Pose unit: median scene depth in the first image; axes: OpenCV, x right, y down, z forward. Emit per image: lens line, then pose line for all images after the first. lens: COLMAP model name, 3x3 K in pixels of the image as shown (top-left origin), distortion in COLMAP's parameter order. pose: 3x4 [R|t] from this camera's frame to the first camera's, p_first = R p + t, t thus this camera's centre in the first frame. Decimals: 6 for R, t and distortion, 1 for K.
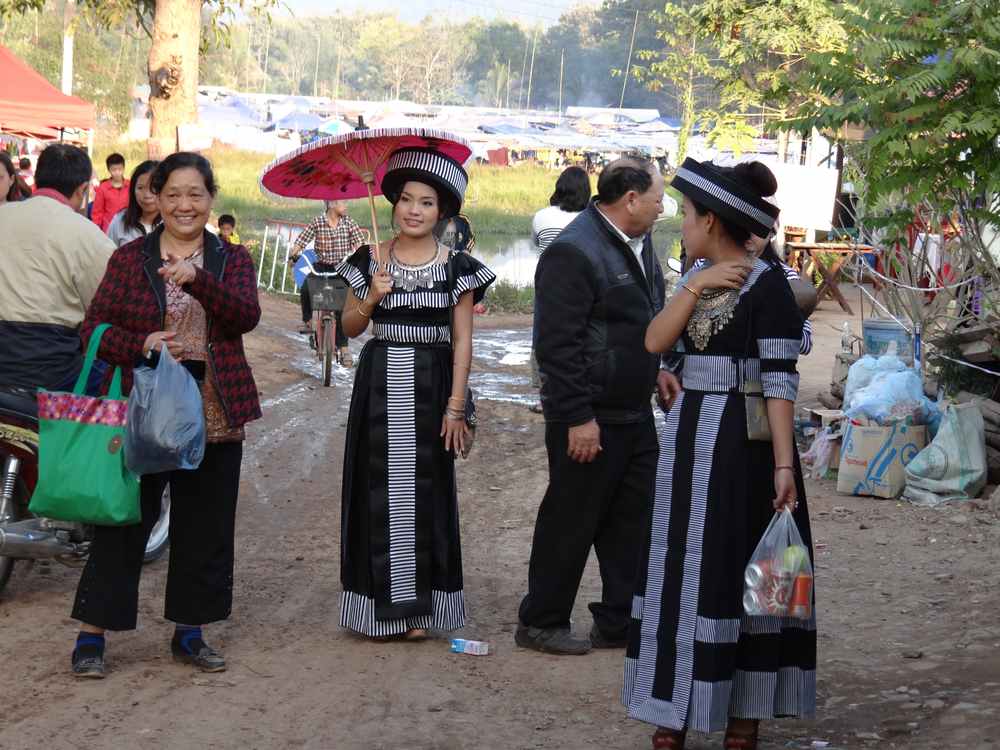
lens RADIAL K [[2444.6, 0, 500.5], [0, 2444.6, 376.7], [0, 0, 1]] dist [-0.138905, 0.000000]
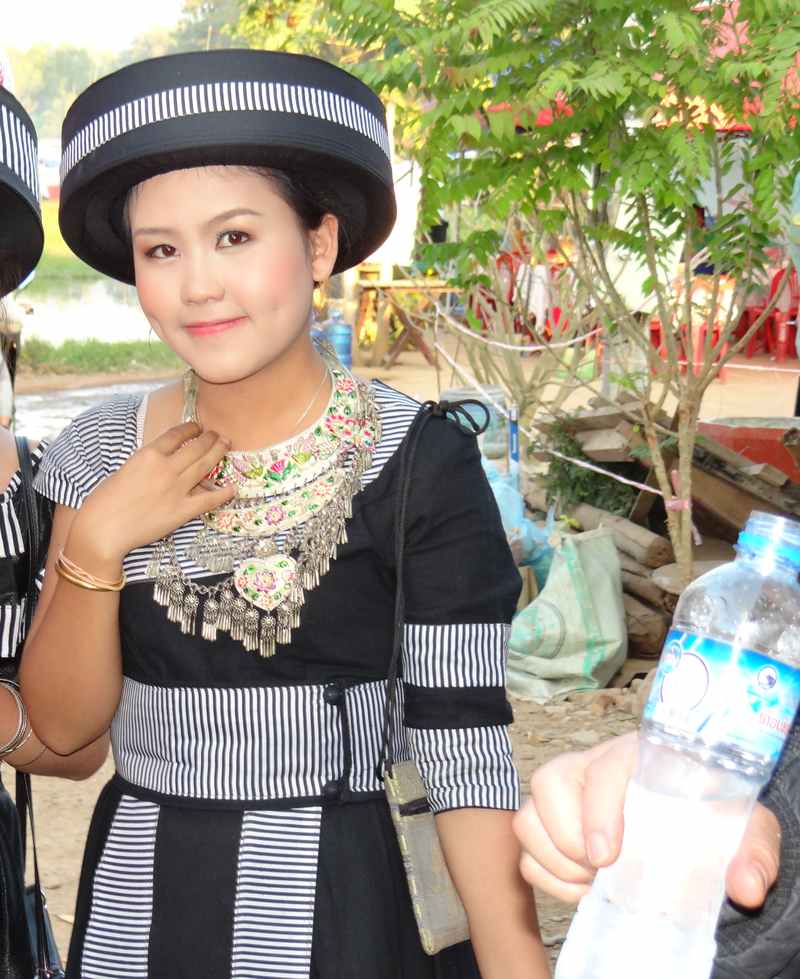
lens RADIAL K [[2128.8, 0, 400.4], [0, 2128.8, 487.4], [0, 0, 1]] dist [-0.160430, 0.000000]
pose [[0.993956, -0.034861, 0.104097, 0.084646], [0.030383, 0.998556, 0.044294, -0.027016], [-0.105491, -0.040864, 0.993580, 0.454246]]
